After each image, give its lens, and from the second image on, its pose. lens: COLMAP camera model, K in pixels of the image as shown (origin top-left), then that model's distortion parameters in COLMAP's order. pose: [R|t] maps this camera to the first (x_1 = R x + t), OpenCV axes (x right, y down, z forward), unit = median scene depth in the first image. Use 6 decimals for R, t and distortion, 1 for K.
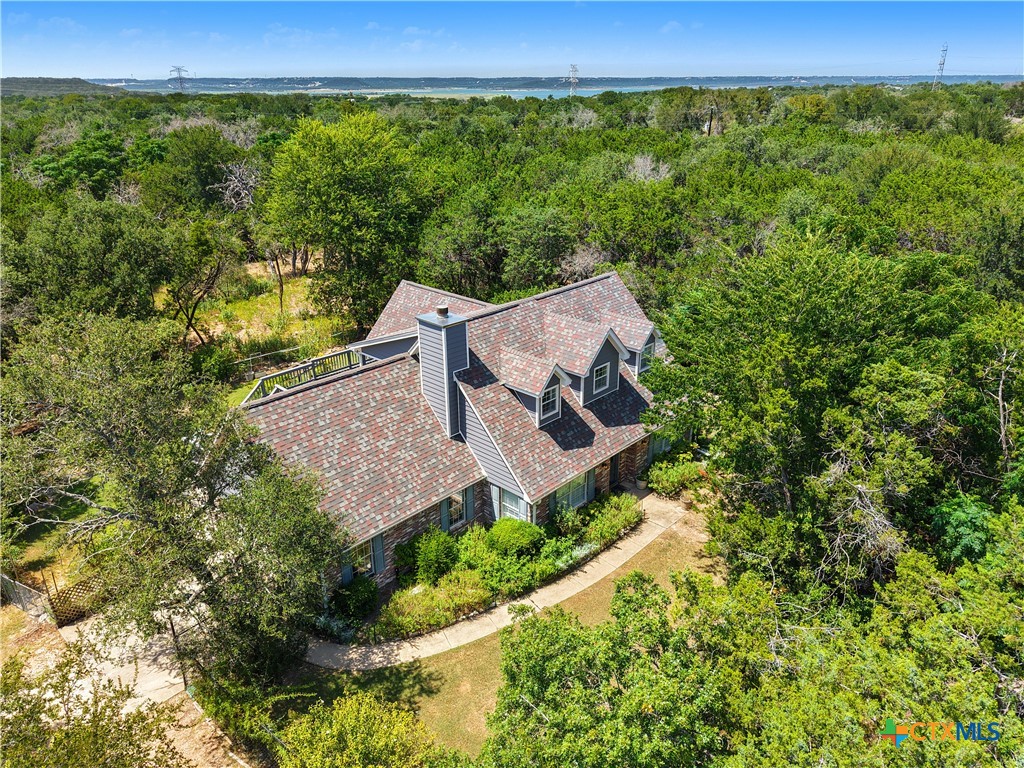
lens RADIAL K [[689.6, 0, 509.8], [0, 689.6, 384.2], [0, 0, 1]] dist [0.002529, -0.001763]
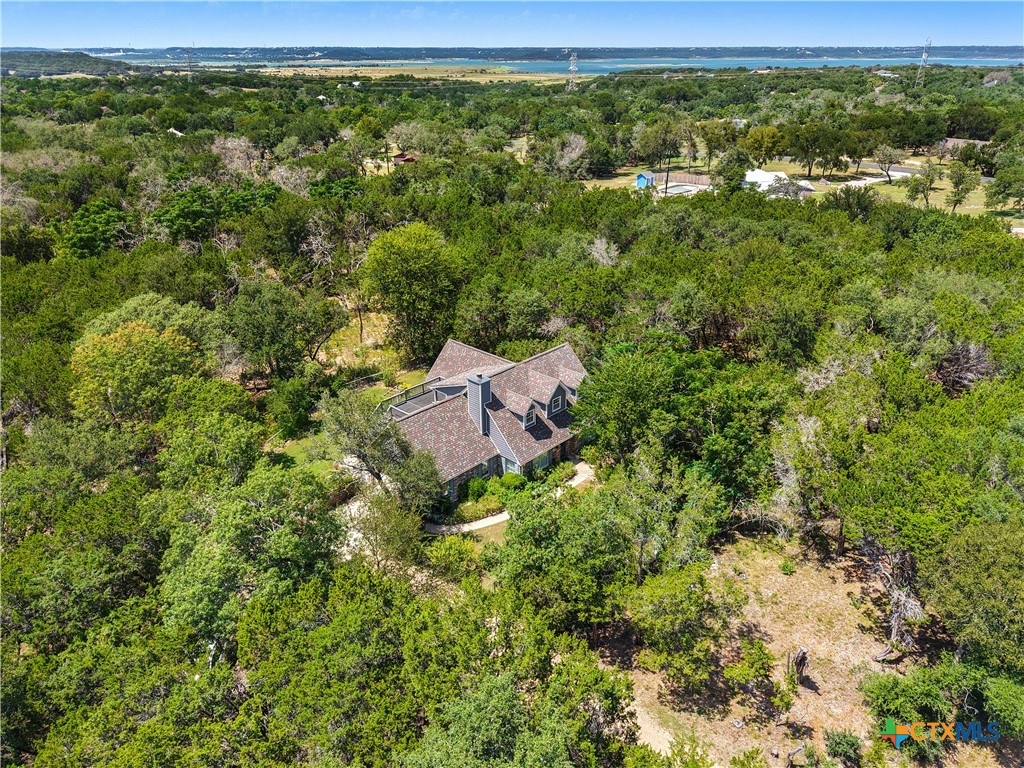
lens RADIAL K [[689.6, 0, 513.6], [0, 689.6, 383.8], [0, 0, 1]] dist [0.002529, -0.001763]
pose [[0.999990, 0.002443, 0.003675, 0.000683], [-0.002581, 0.999274, 0.038022, -0.149964], [-0.003580, -0.038031, 0.999270, -1.046038]]
